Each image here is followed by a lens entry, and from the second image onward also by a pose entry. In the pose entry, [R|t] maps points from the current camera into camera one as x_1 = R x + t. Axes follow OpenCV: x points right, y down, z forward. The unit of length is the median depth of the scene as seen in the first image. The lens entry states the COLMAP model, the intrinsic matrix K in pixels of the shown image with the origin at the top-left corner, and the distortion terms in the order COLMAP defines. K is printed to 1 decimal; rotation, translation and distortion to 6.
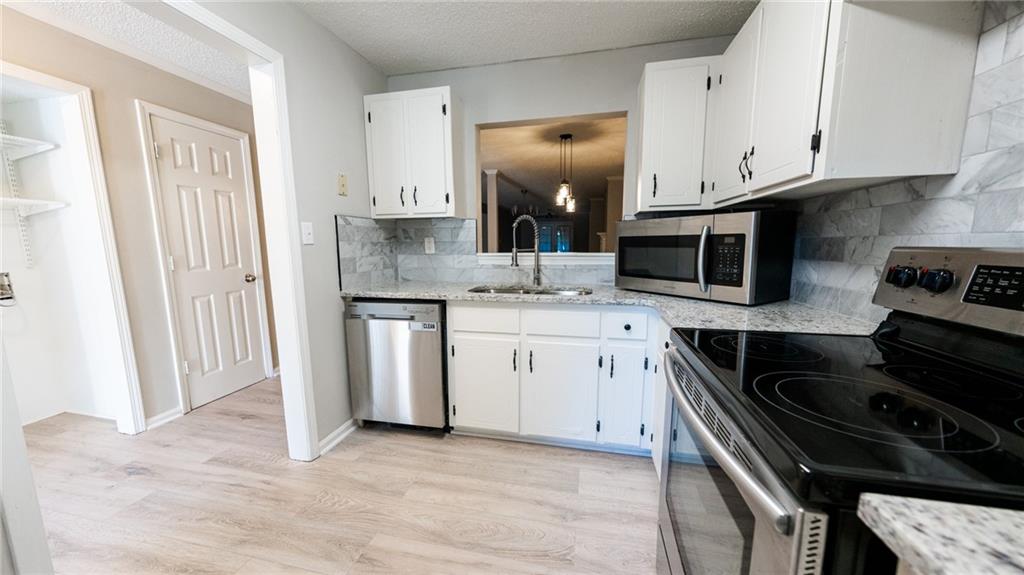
lens RADIAL K [[348.9, 0, 509.6], [0, 348.9, 292.8], [0, 0, 1]] dist [-0.003784, 0.000119]
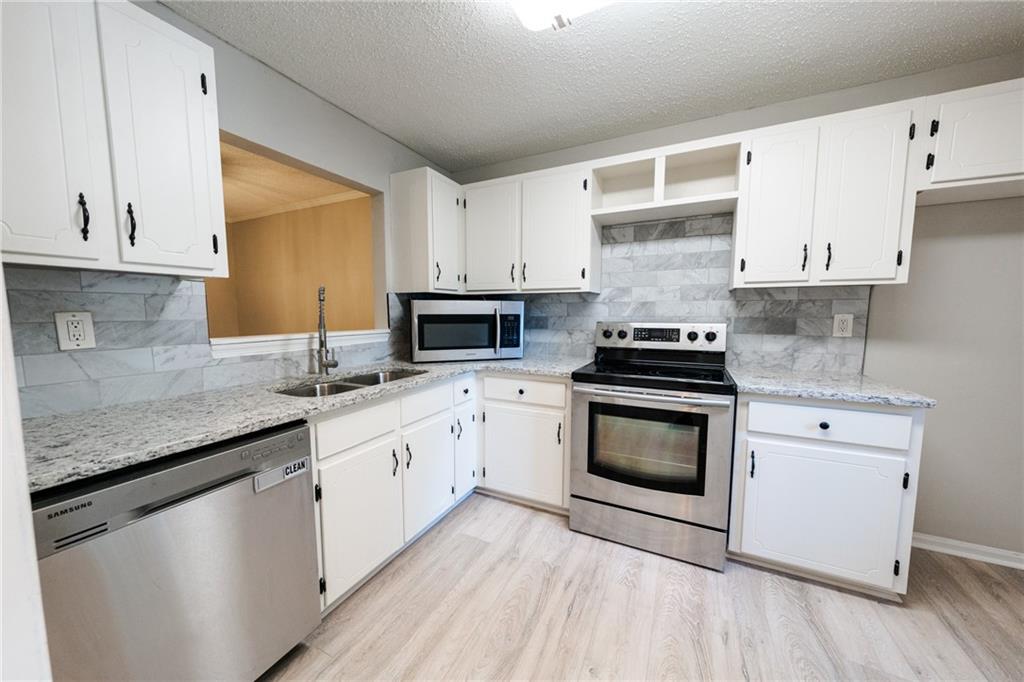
lens RADIAL K [[354.4, 0, 511.8], [0, 354.4, 345.4], [0, 0, 1]] dist [-0.000152, 0.000078]
pose [[0.238554, -0.085074, 0.967396, -0.974764], [0.134603, 0.989437, 0.053820, -0.124556], [-0.961756, 0.117375, 0.247486, 0.670006]]
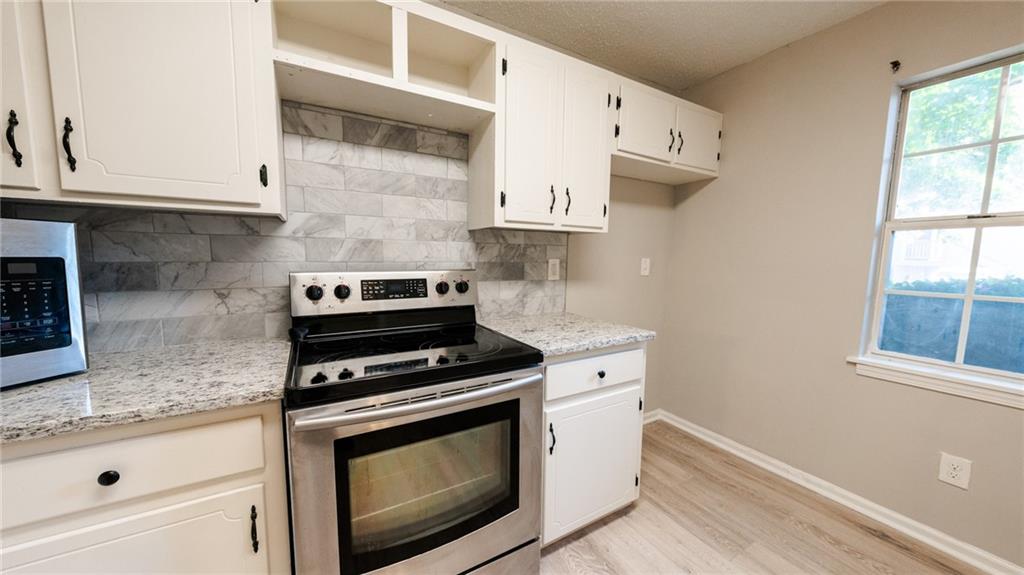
lens RADIAL K [[348.9, 0, 508.5], [0, 348.9, 292.2], [0, 0, 1]] dist [-0.003784, 0.000119]
pose [[-0.675067, -0.075079, 0.733926, -0.296083], [0.097627, 0.976969, 0.189739, -0.155486], [-0.731269, 0.199737, -0.652189, 0.871175]]
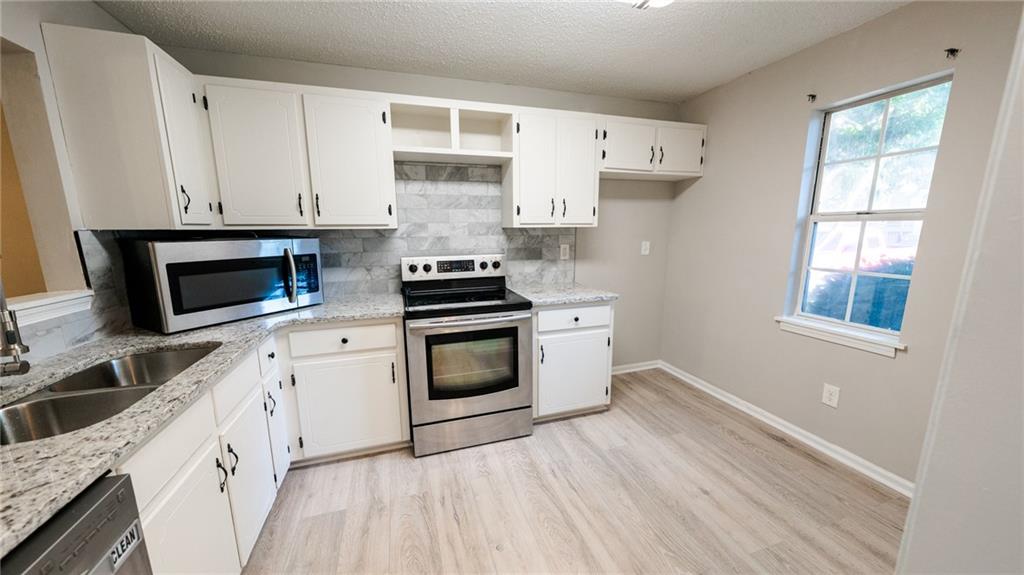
lens RADIAL K [[348.9, 0, 507.7], [0, 348.9, 292.9], [0, 0, 1]] dist [-0.003784, 0.000119]
pose [[-0.501993, -0.141417, 0.853232, -0.968080], [0.134923, 0.961657, 0.238769, -0.257581], [-0.854283, 0.234981, -0.463665, 1.066935]]
